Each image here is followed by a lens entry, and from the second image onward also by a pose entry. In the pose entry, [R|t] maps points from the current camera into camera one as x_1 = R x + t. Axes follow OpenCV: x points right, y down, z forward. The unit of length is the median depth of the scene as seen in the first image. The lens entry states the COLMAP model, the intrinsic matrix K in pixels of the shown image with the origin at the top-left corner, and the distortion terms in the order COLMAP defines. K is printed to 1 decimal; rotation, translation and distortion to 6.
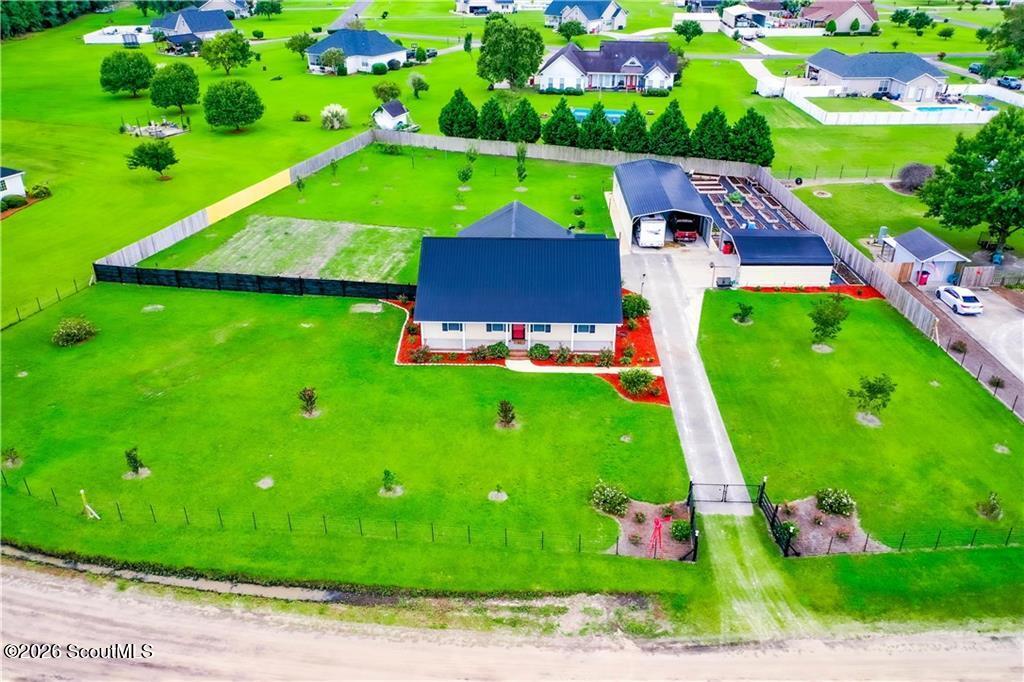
lens RADIAL K [[809.3, 0, 512.0], [0, 809.3, 341.0], [0, 0, 1]] dist [-0.002974, 0.007745]
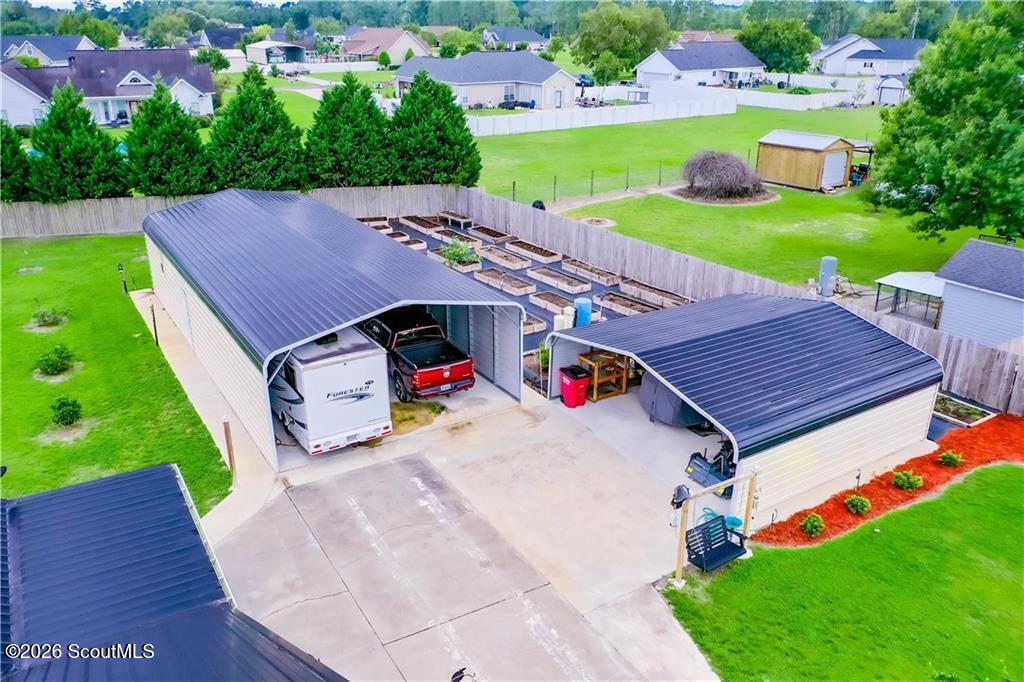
lens RADIAL K [[806.4, 0, 512.0], [0, 806.4, 341.0], [0, 0, 1]] dist [-0.005221, -0.000219]
pose [[0.840344, -0.200974, 0.503420, 0.069658], [0.252888, 0.966819, -0.036167, -0.103027], [-0.479448, 0.157702, 0.863285, 0.589121]]
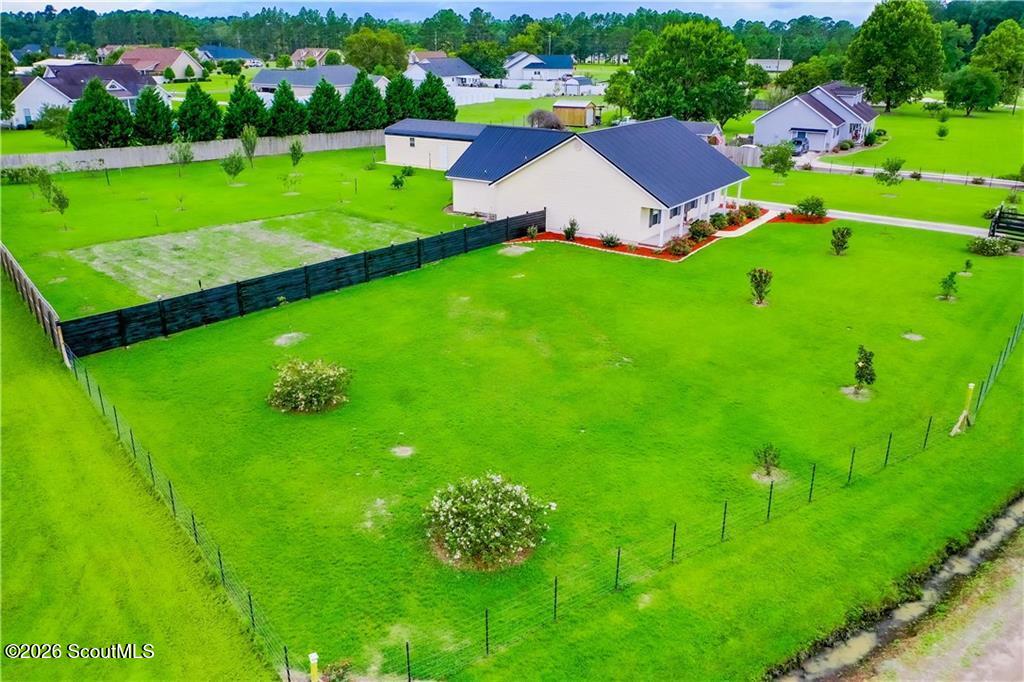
lens RADIAL K [[809.3, 0, 512.0], [0, 809.3, 341.0], [0, 0, 1]] dist [-0.002974, 0.007745]
pose [[0.530427, -0.295505, 0.794559, -0.558780], [0.391054, 0.916889, 0.079943, -0.017171], [-0.752146, 0.268311, 0.601901, 0.399767]]
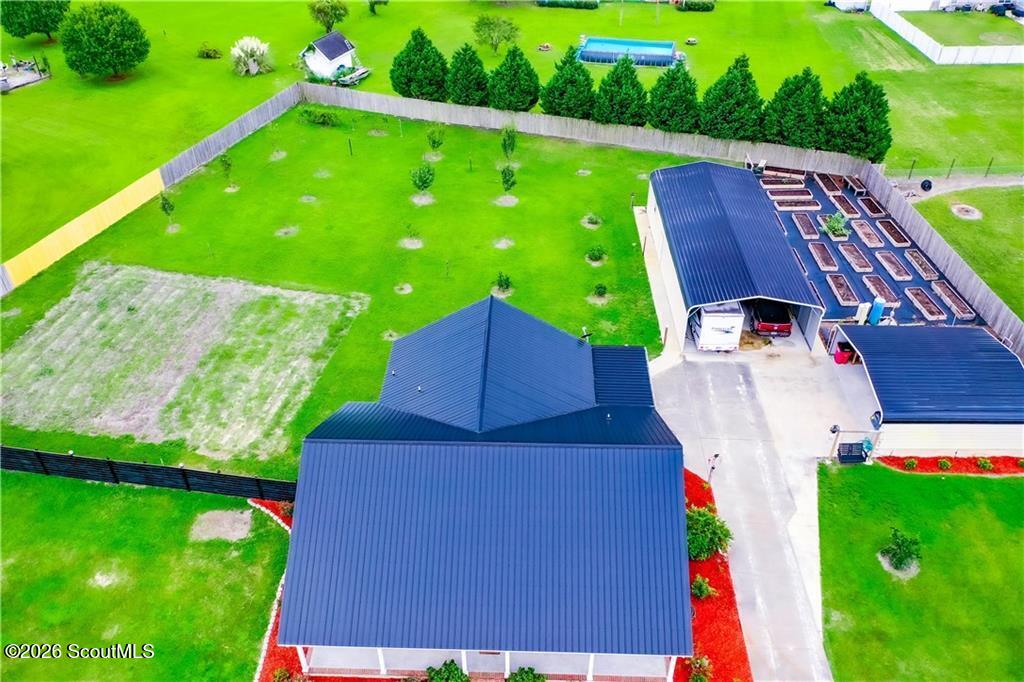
lens RADIAL K [[809.3, 0, 512.0], [0, 809.3, 341.0], [0, 0, 1]] dist [-0.002974, 0.007745]
pose [[0.999991, -0.002215, -0.003701, 0.016651], [0.002769, 0.987596, 0.156991, -0.177585], [0.003307, -0.157000, 0.987593, 0.325012]]
